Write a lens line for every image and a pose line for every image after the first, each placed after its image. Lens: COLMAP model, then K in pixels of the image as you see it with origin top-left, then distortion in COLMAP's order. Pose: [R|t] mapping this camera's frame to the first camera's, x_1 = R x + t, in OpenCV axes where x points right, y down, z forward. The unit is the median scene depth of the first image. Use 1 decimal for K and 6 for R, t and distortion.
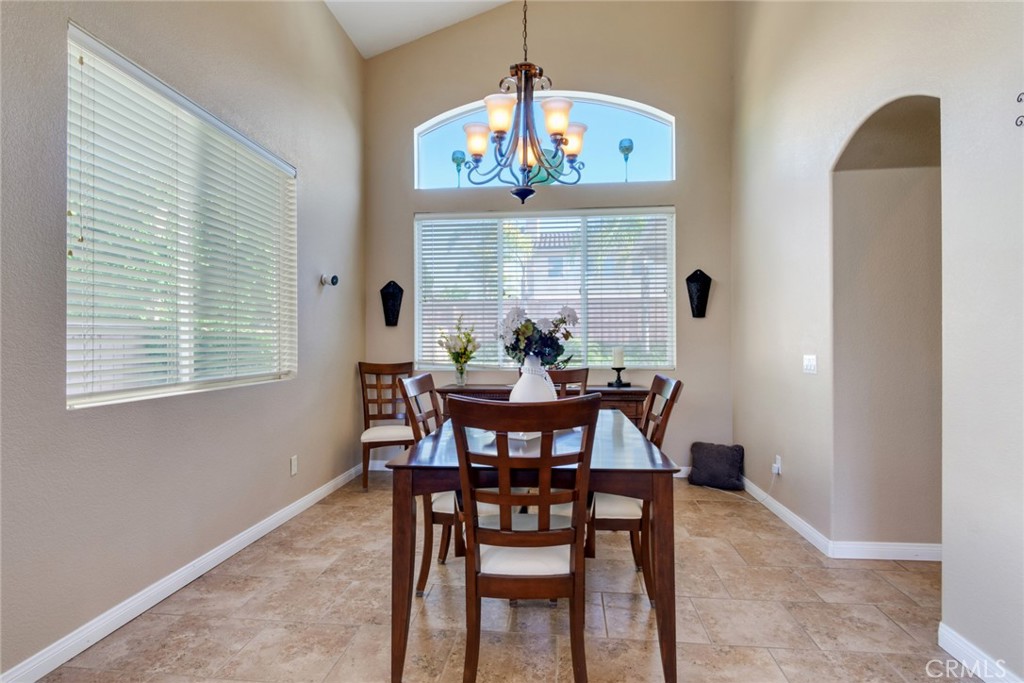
lens RADIAL K [[540.2, 0, 512.0], [0, 540.2, 341.5], [0, 0, 1]] dist [0.002595, 0.000085]
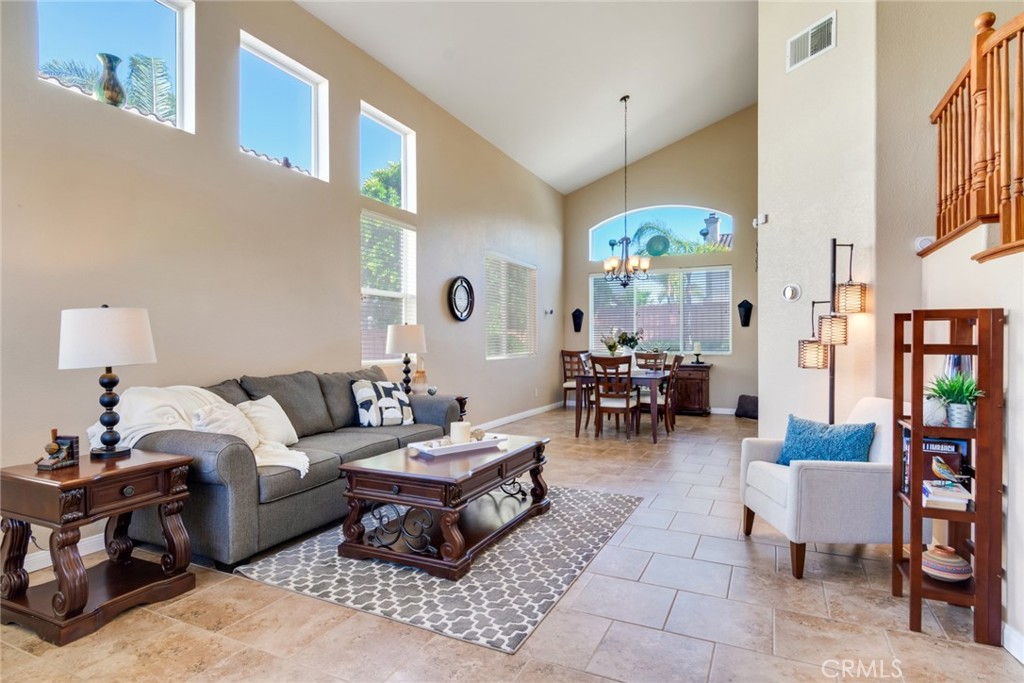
lens RADIAL K [[540.2, 0, 512.0], [0, 540.2, 341.5], [0, 0, 1]] dist [0.002595, 0.000085]
pose [[0.939886, 0.001371, -0.341486, 0.232946], [0.000548, 0.999985, 0.005521, -0.004759], [0.341489, -0.005376, 0.939871, -0.965345]]
